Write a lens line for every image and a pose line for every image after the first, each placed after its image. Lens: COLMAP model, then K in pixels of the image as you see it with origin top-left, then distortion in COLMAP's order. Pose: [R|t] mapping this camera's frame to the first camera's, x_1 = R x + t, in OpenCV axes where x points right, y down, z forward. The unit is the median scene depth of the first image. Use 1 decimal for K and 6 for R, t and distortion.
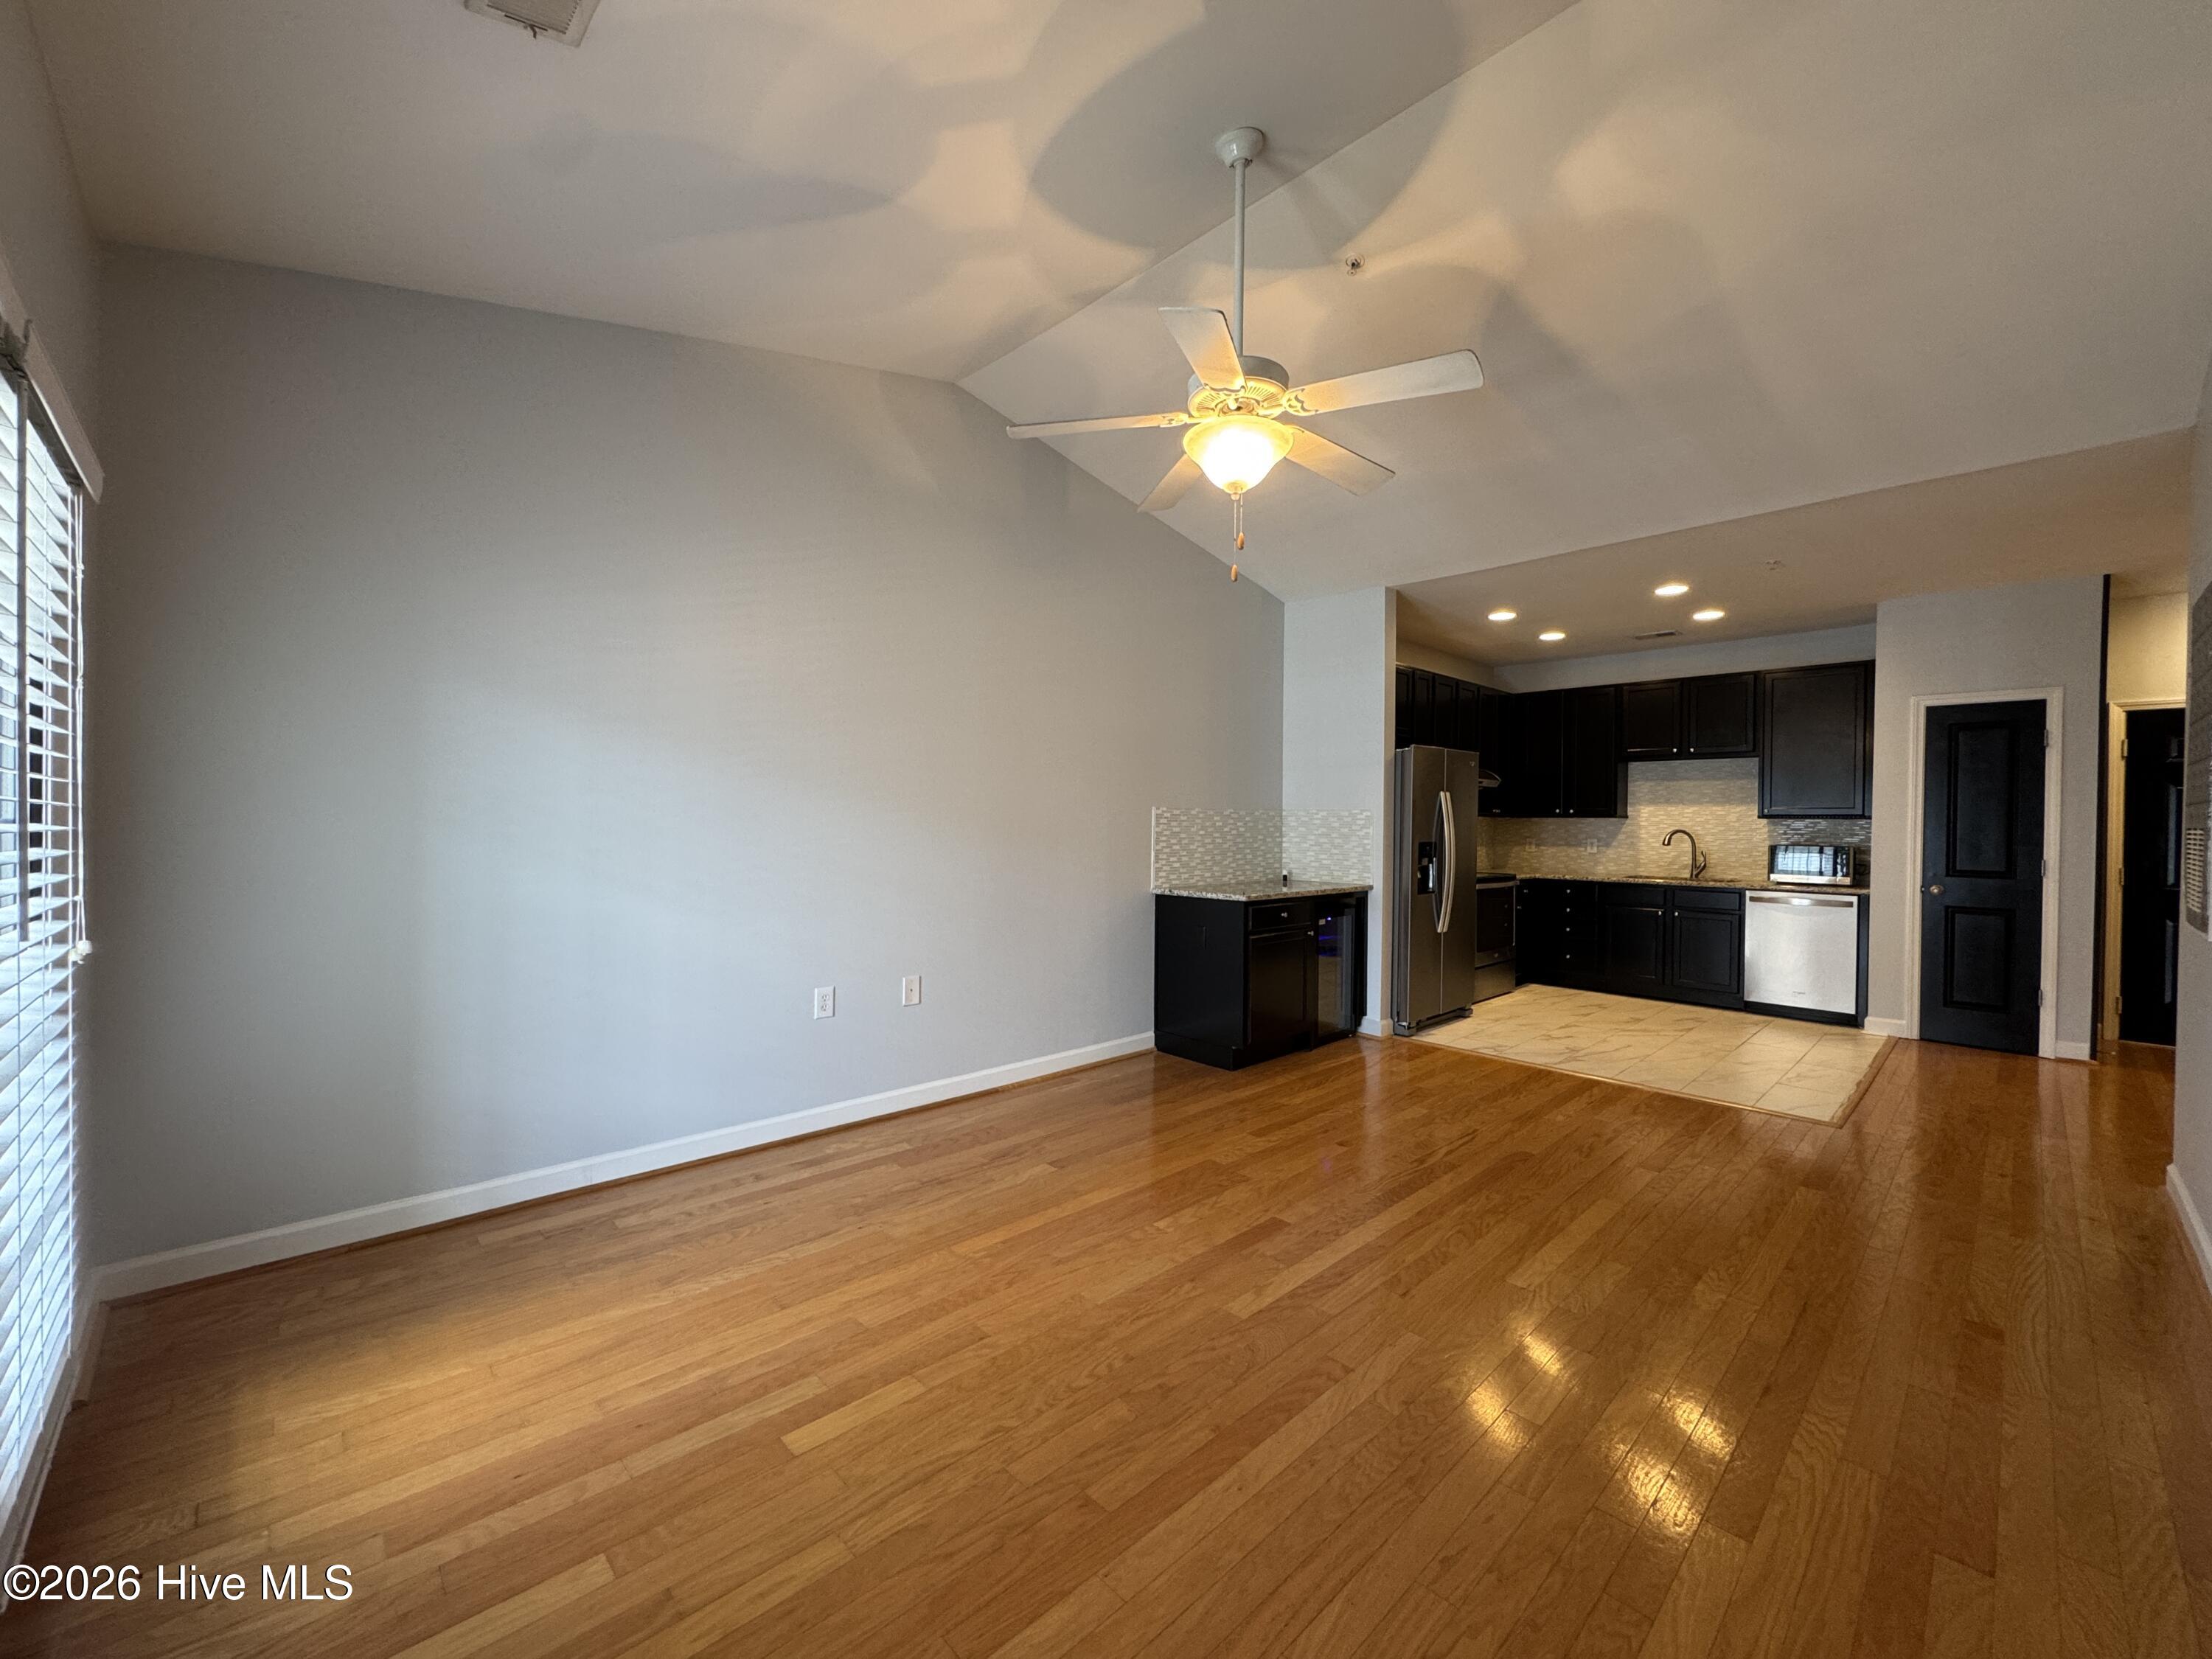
lens RADIAL K [[881.1, 0, 1107.6], [0, 881.1, 825.4], [0, 0, 1]] dist [-0.003379, 0.000857]
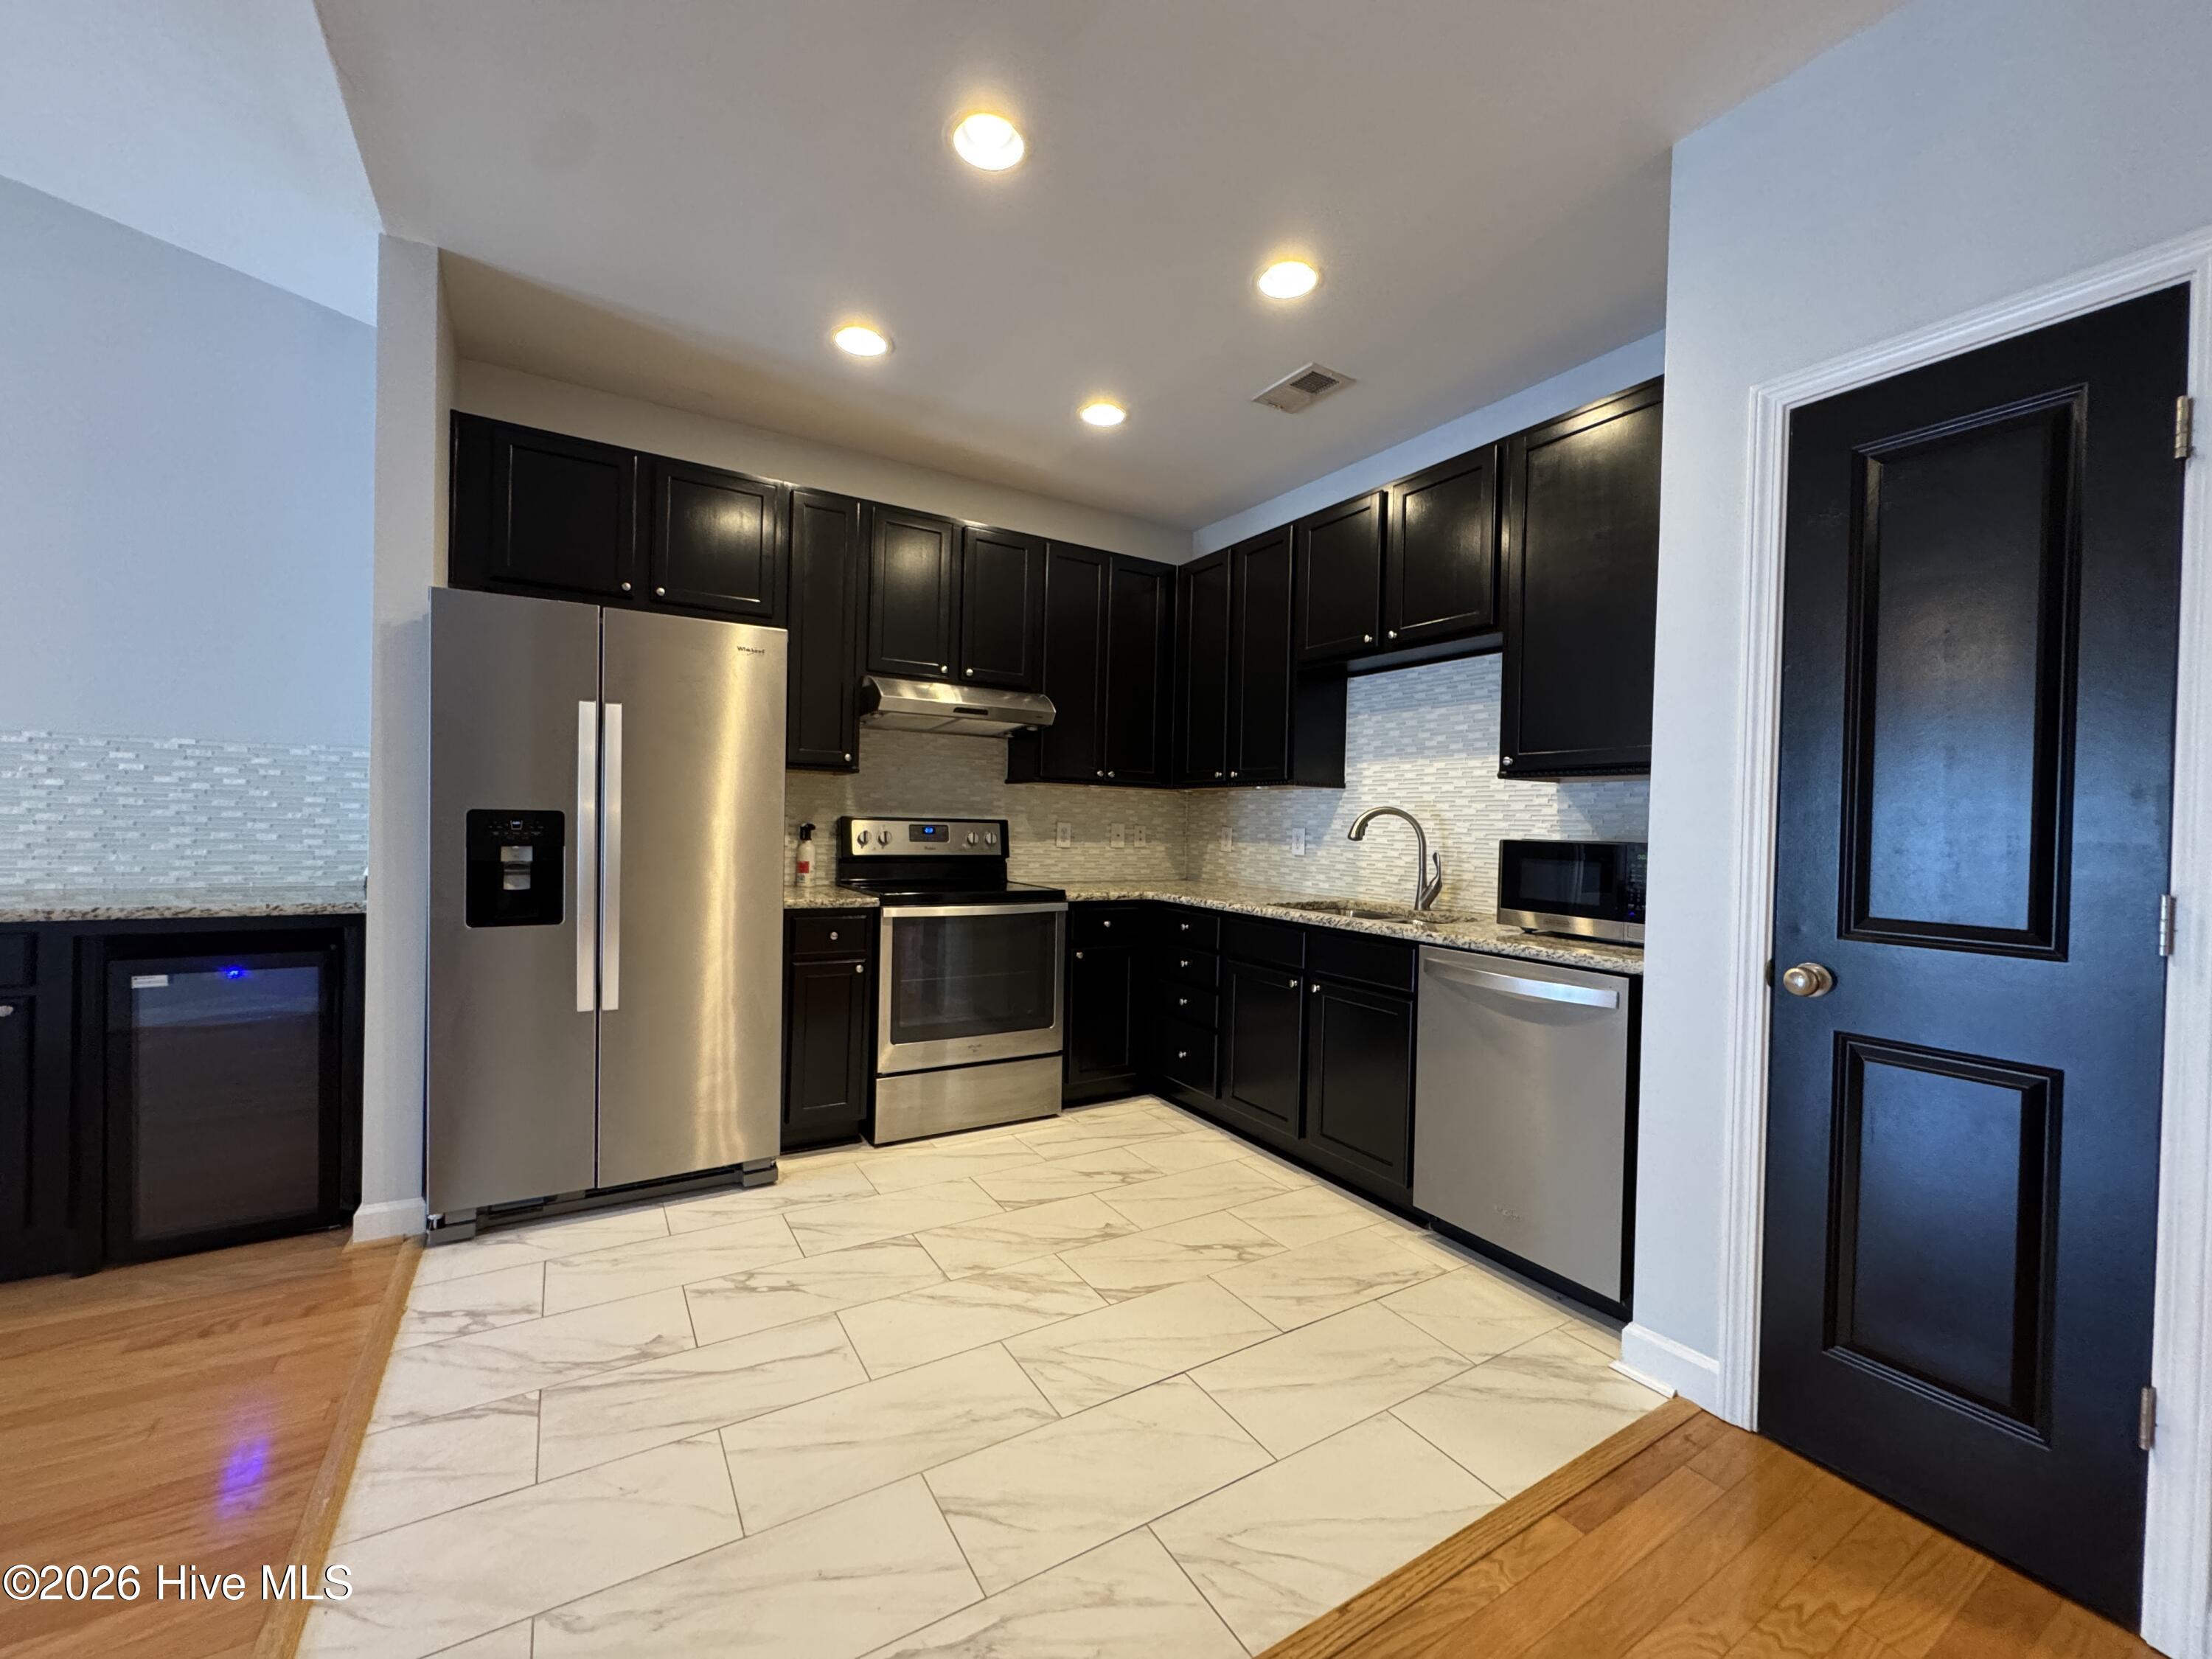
lens RADIAL K [[881.1, 0, 1105.6], [0, 881.1, 838.5], [0, 0, 1]] dist [-0.003379, 0.000857]
pose [[0.977093, 0.019572, -0.211909, 0.574170], [-0.017200, 0.999767, 0.013034, 0.017235], [0.212115, -0.009090, 0.977202, 0.481294]]
